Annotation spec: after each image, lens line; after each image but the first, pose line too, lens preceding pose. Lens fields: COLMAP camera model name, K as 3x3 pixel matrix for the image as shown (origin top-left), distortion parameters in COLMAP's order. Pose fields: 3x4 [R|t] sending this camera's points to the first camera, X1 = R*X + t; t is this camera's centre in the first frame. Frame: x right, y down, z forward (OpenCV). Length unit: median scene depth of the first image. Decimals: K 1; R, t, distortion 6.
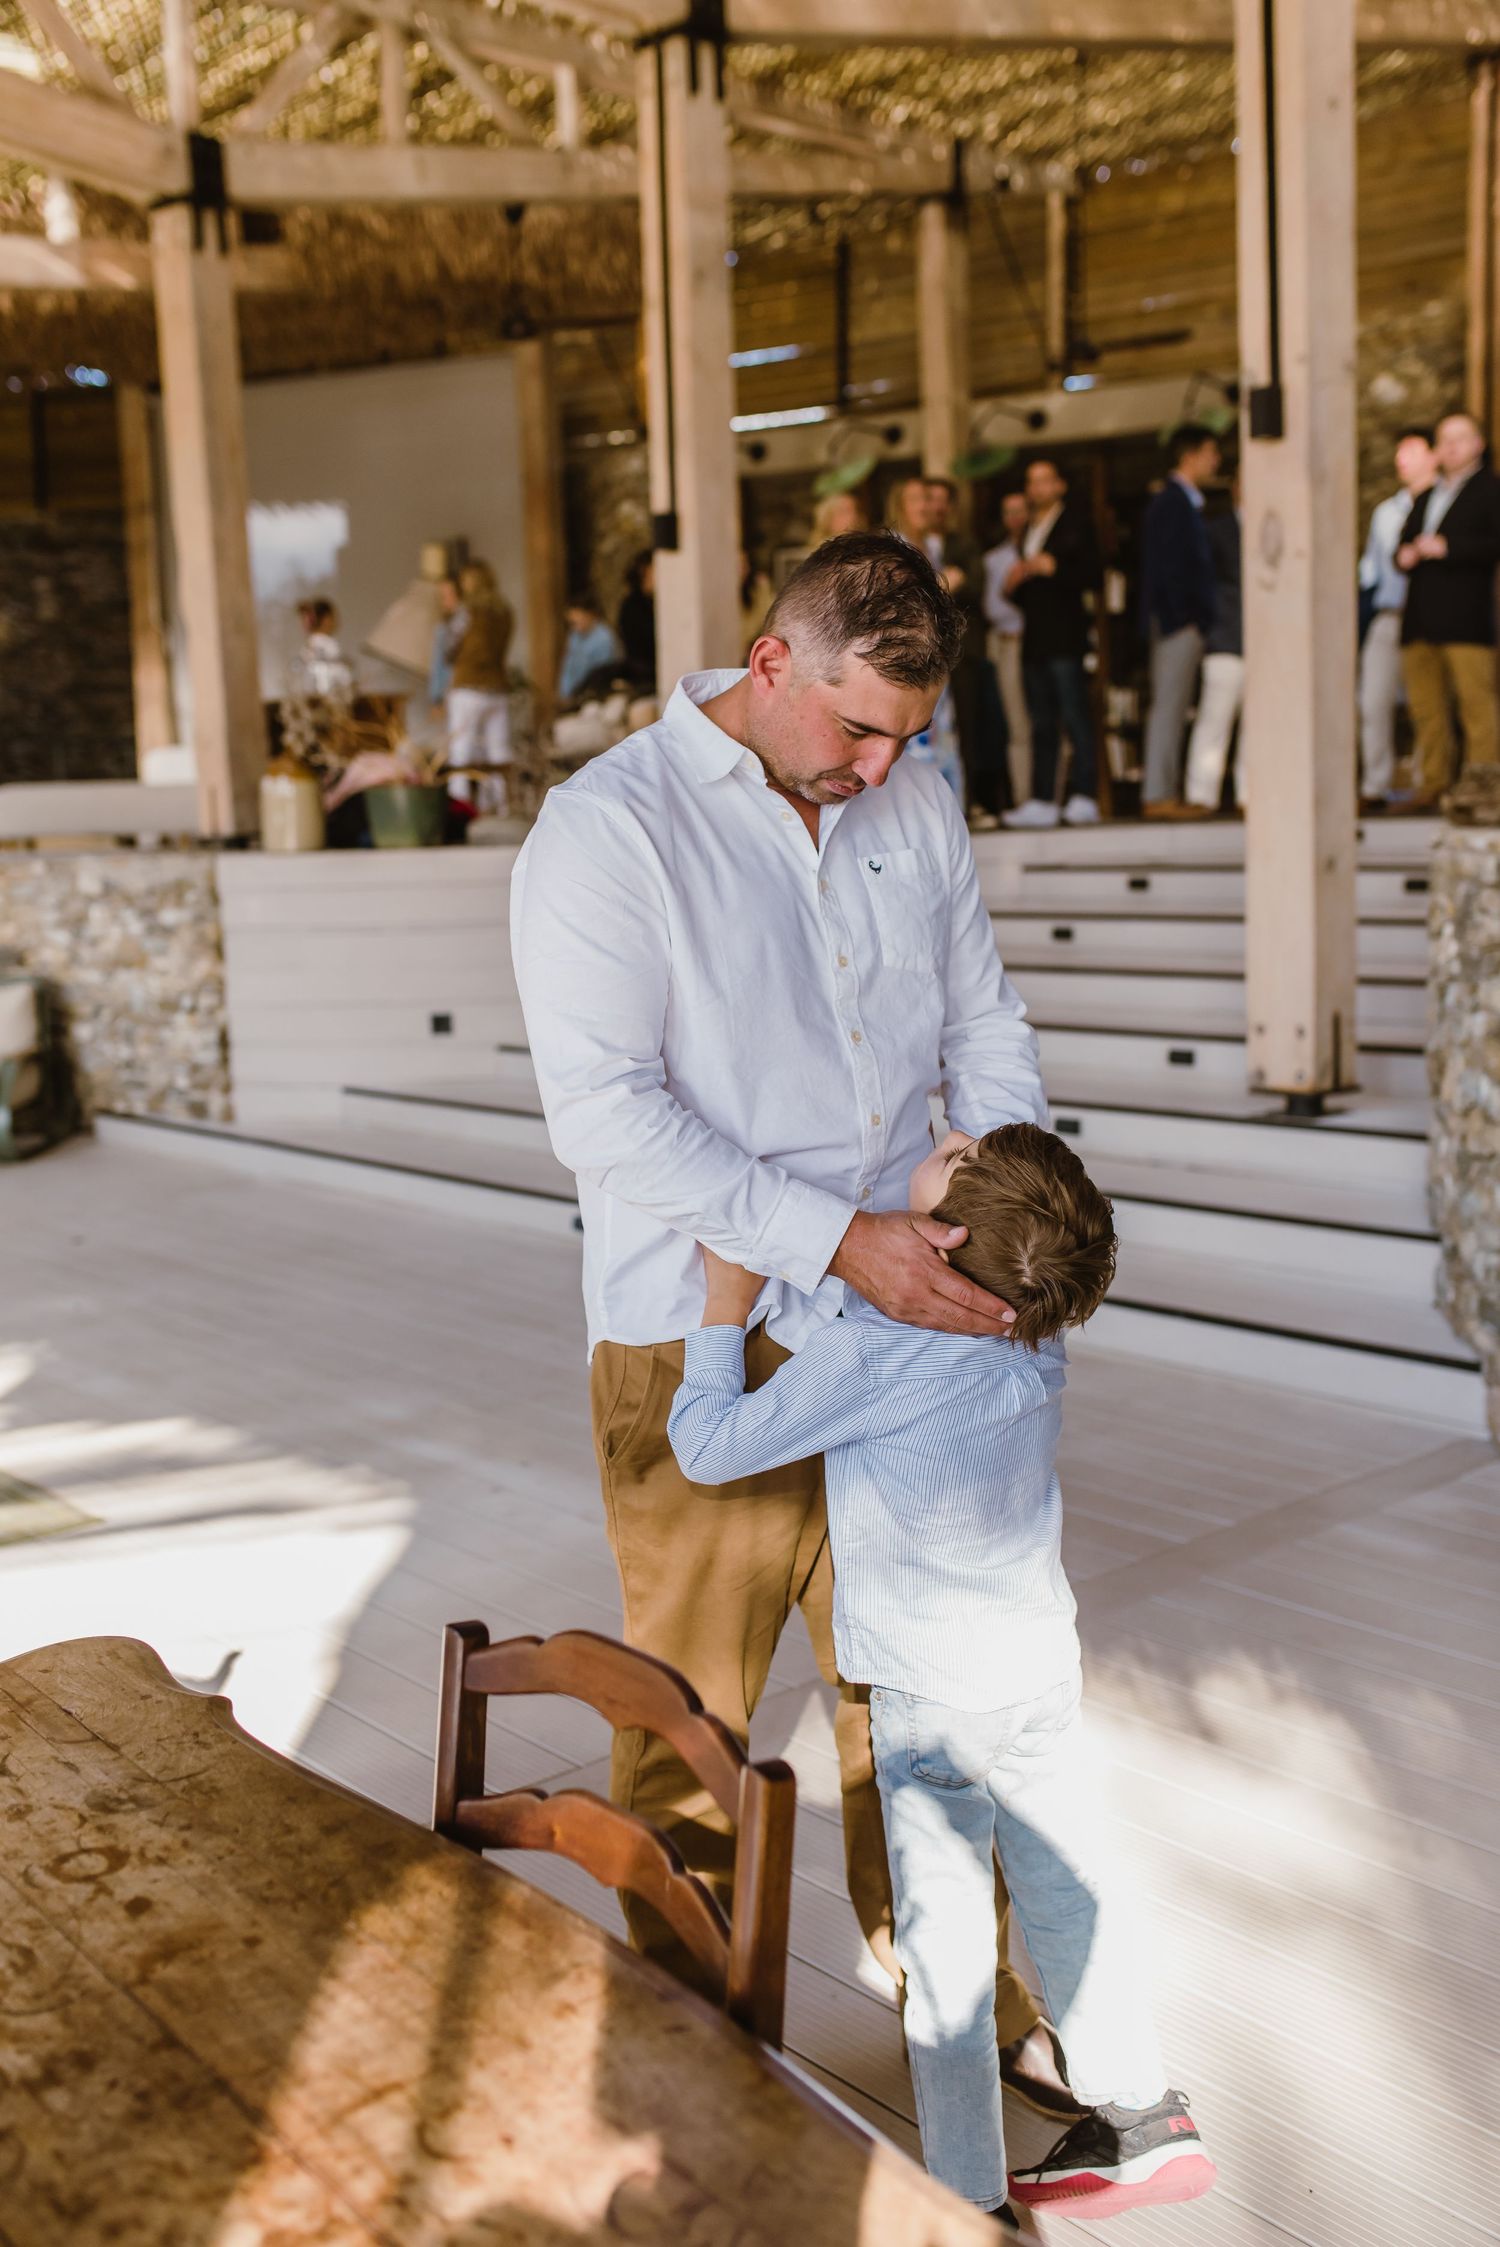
lens RADIAL K [[2282.6, 0, 757.3], [0, 2282.6, 1074.7], [0, 0, 1]] dist [-0.005122, 0.162187]
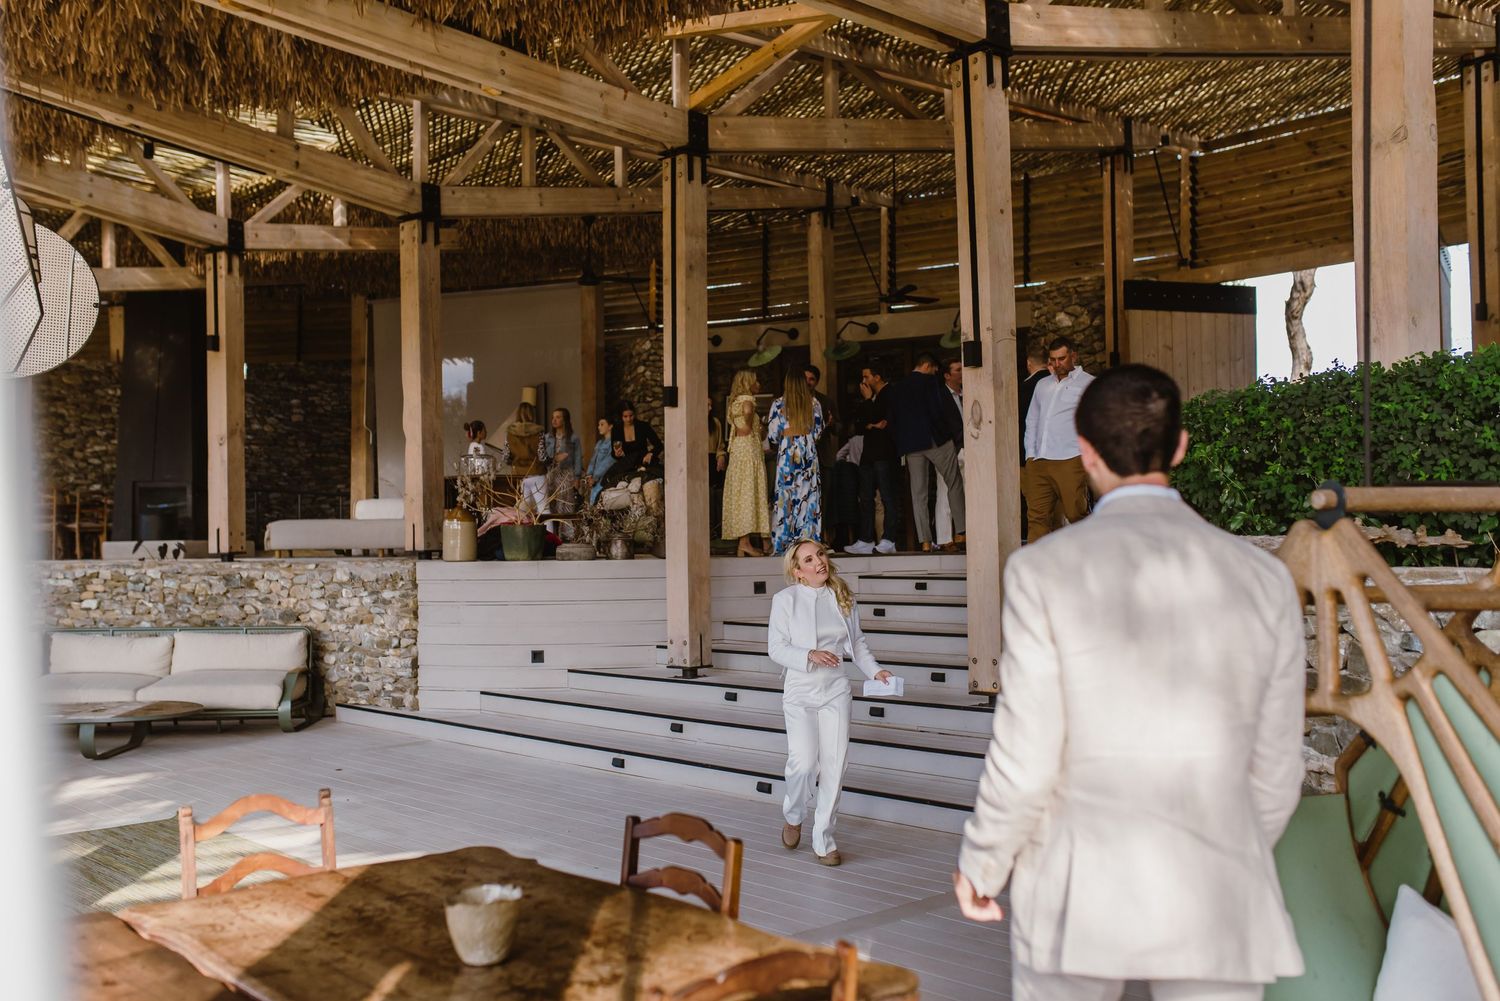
lens RADIAL K [[1523.7, 0, 750.0], [0, 1523.7, 500.5], [0, 0, 1]] dist [-0.005122, 0.162187]
pose [[0.999365, 0.020483, 0.029157, -0.007869], [-0.016197, 0.989976, -0.140305, 0.021195], [-0.031739, 0.139743, 0.989679, -0.207590]]
